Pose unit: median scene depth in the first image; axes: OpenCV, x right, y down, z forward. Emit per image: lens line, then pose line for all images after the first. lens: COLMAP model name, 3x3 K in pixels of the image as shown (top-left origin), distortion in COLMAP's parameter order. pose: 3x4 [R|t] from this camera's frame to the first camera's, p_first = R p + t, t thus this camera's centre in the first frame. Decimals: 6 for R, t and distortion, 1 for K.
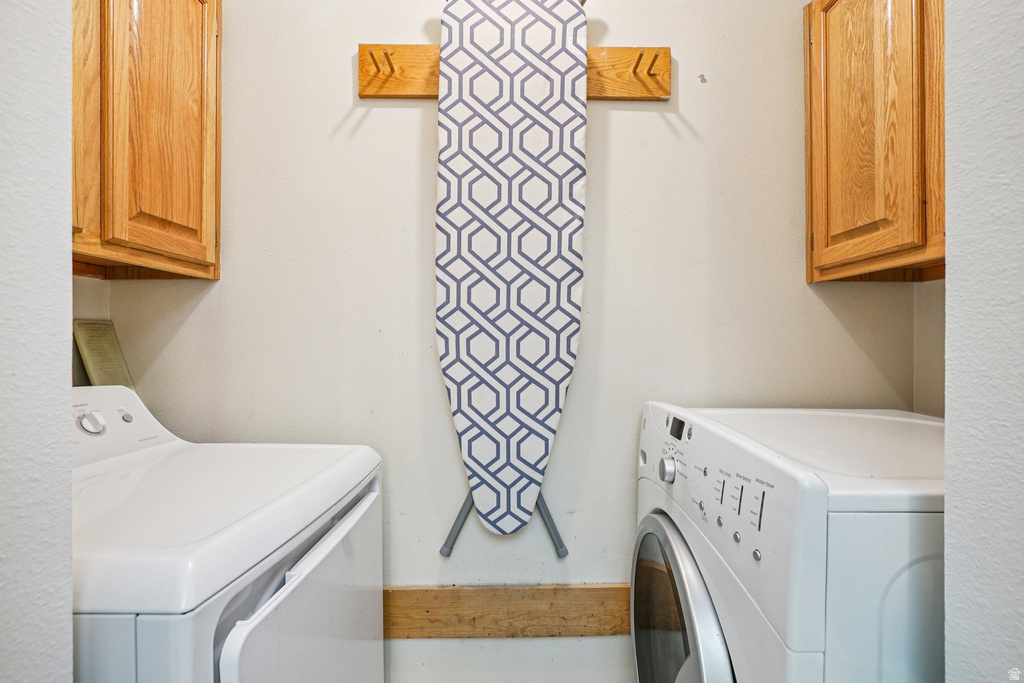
lens RADIAL K [[467.8, 0, 512.0], [0, 467.8, 341.5], [0, 0, 1]] dist [-0.056246, 0.020446]
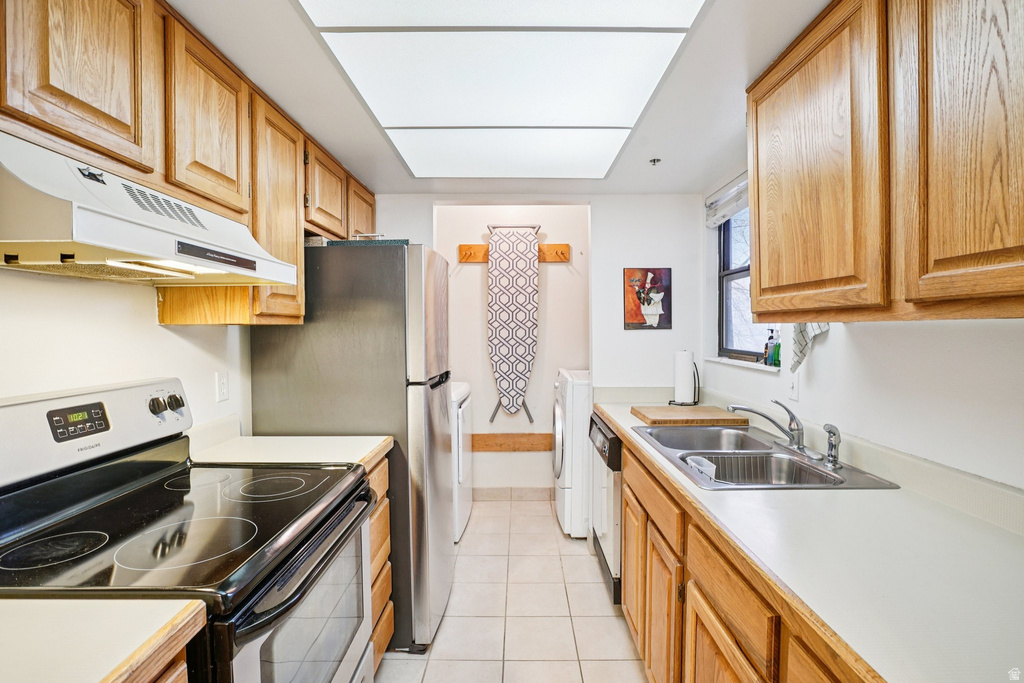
lens RADIAL K [[467.8, 0, 512.0], [0, 467.8, 341.5], [0, 0, 1]] dist [-0.056246, 0.020446]
pose [[0.999919, -0.007552, -0.010258, 0.019842], [0.007900, 0.999381, 0.034286, -0.144246], [0.009993, -0.034364, 0.999359, -1.975844]]
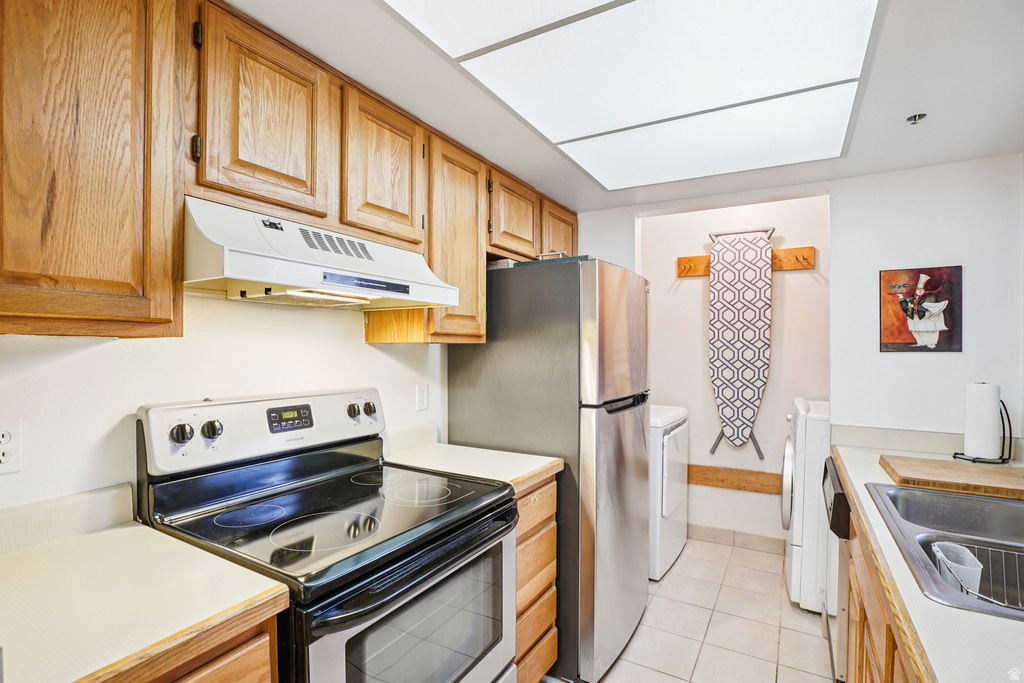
lens RADIAL K [[465.0, 0, 527.1], [0, 465.0, 354.7], [0, 0, 1]] dist [-0.054311, 0.020448]
pose [[0.866407, 0.006938, -0.499290, 0.250284], [0.002626, 0.999826, 0.018451, -0.143082], [0.499331, -0.017298, 0.866239, -1.798635]]
